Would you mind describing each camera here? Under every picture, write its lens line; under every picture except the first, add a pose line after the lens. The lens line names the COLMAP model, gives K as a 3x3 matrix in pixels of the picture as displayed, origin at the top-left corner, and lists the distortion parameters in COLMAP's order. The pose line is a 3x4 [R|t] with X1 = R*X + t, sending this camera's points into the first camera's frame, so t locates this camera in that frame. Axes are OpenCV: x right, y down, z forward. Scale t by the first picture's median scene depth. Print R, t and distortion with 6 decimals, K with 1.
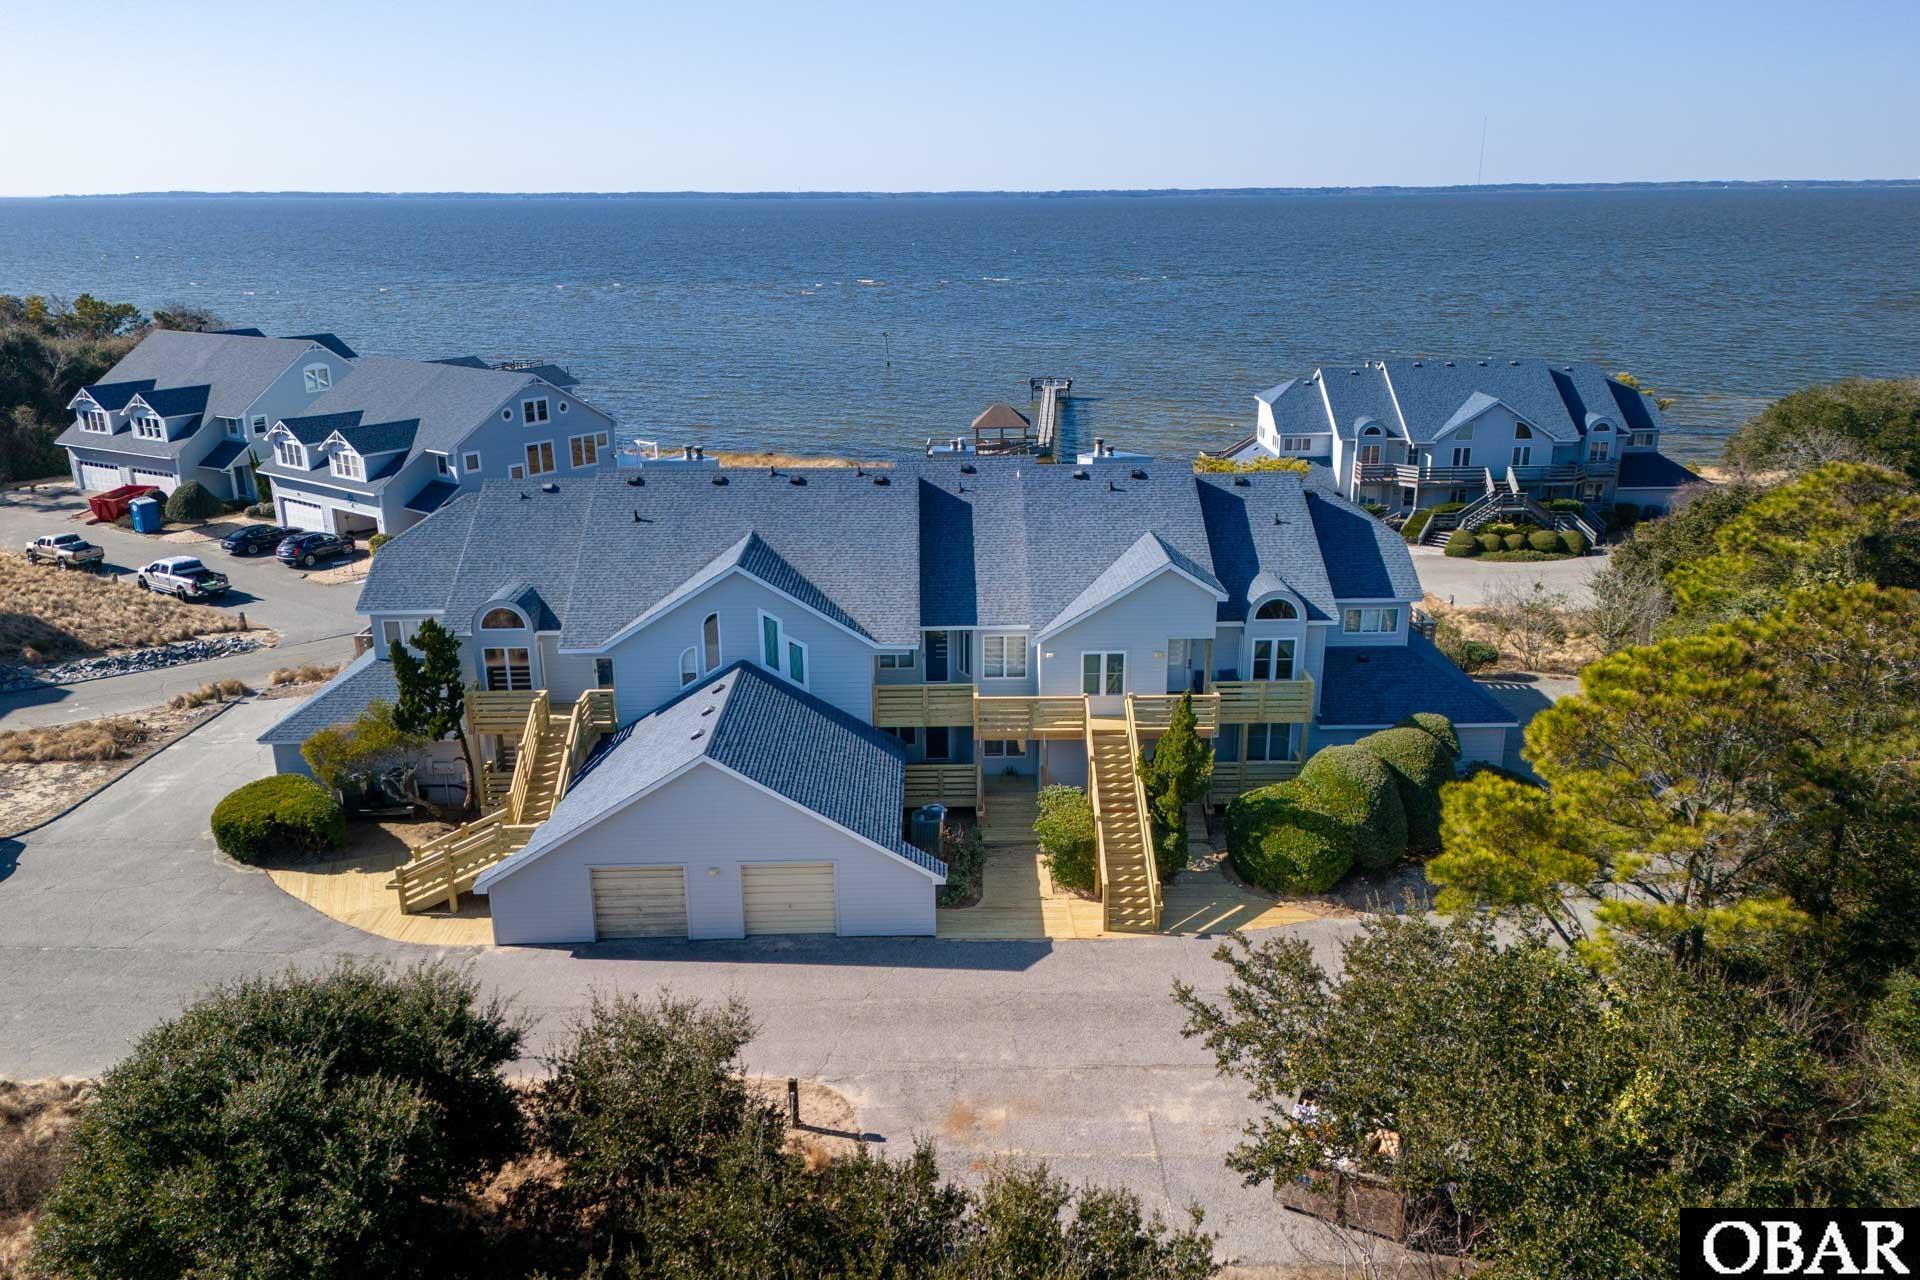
lens RADIAL K [[1418.5, 0, 969.8], [0, 1418.5, 634.5], [0, 0, 1]] dist [0.026061, -0.004220]
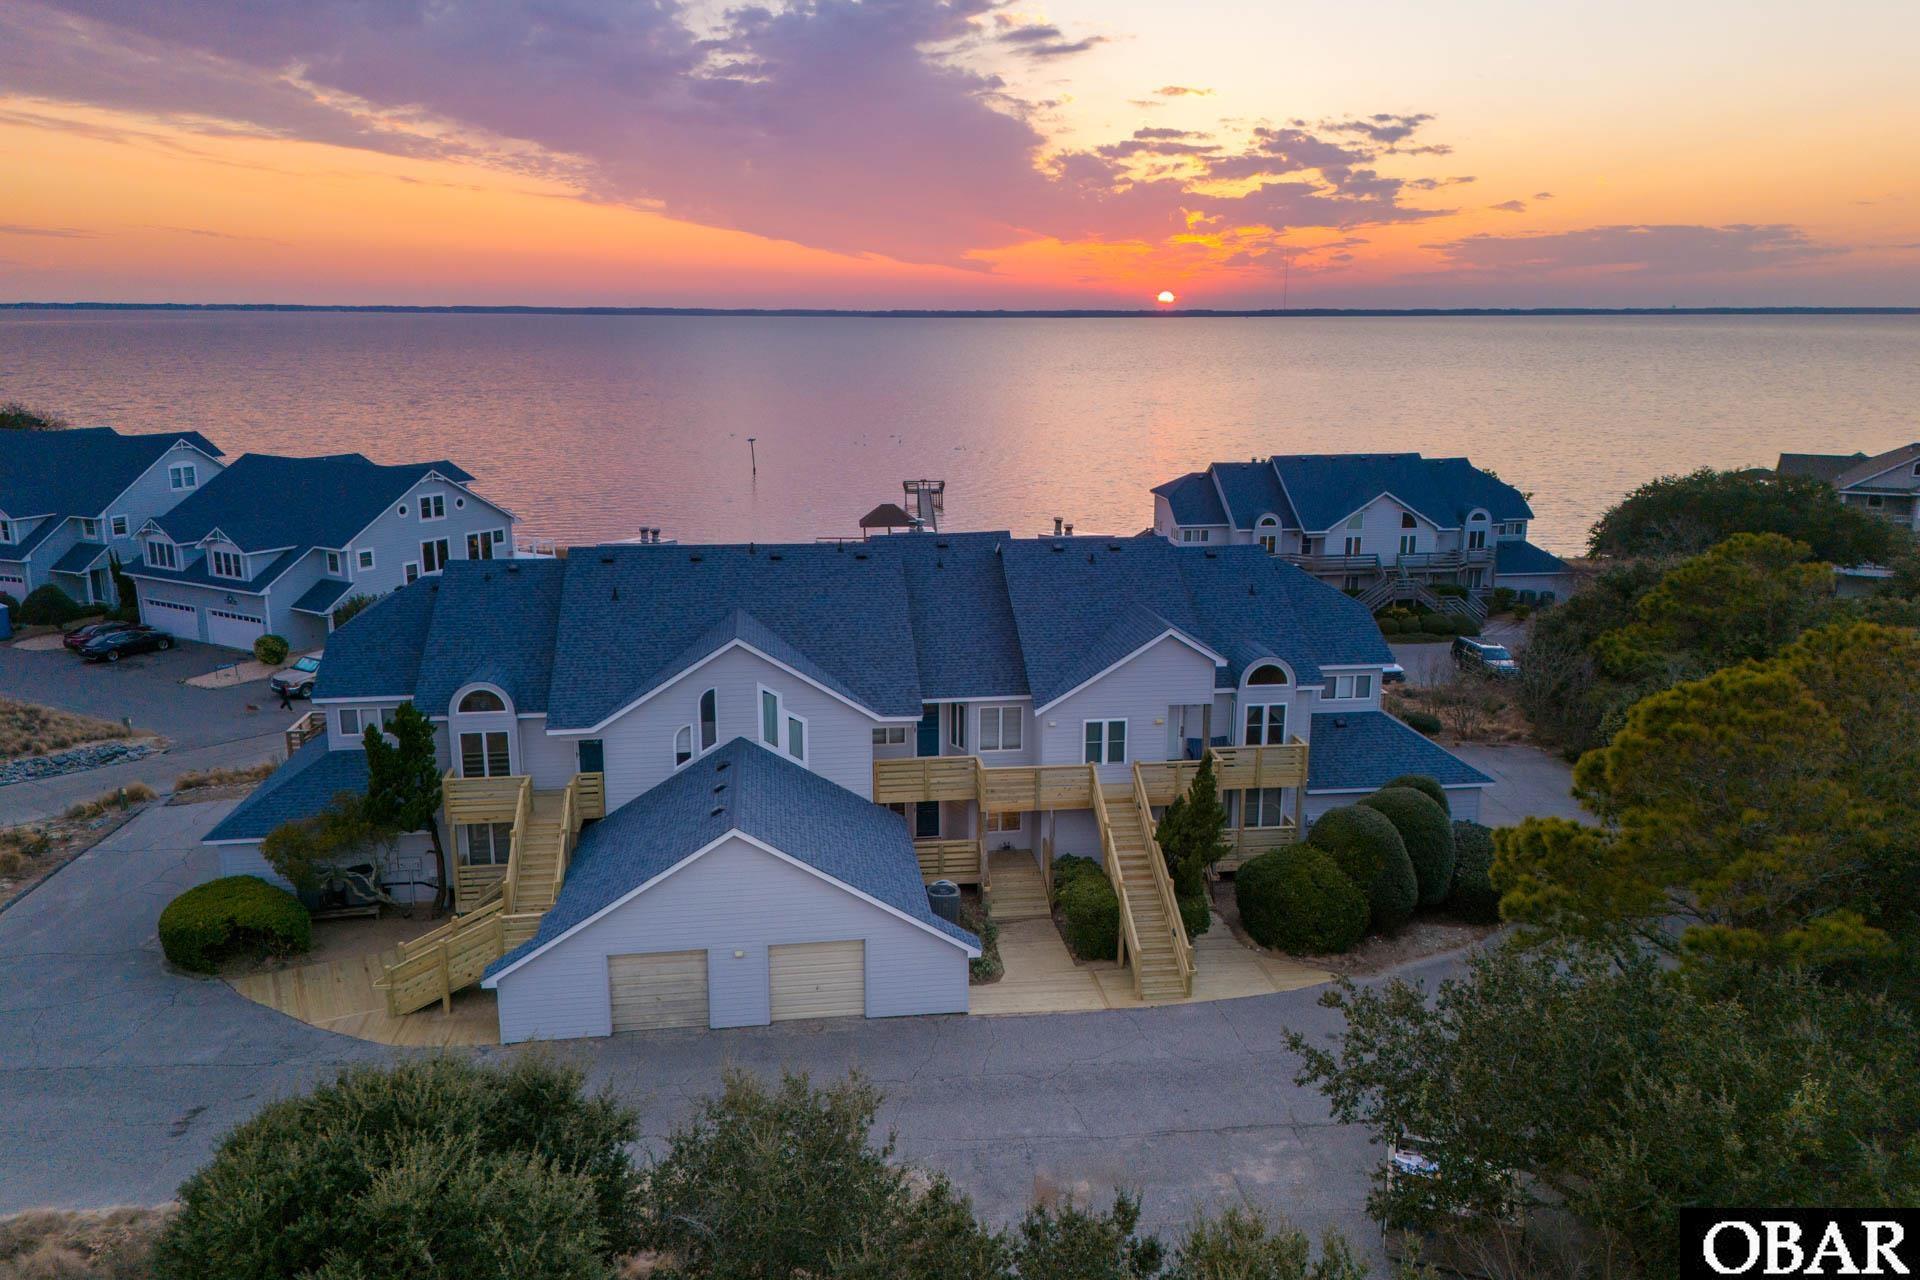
lens RADIAL K [[1418.5, 0, 957.3], [0, 1418.5, 635.7], [0, 0, 1]] dist [0.026061, -0.004220]
pose [[0.992863, -0.017084, 0.118029, -0.125432], [0.026569, 0.996500, -0.079259, 0.029651], [-0.116262, 0.081830, 0.989842, 0.020053]]
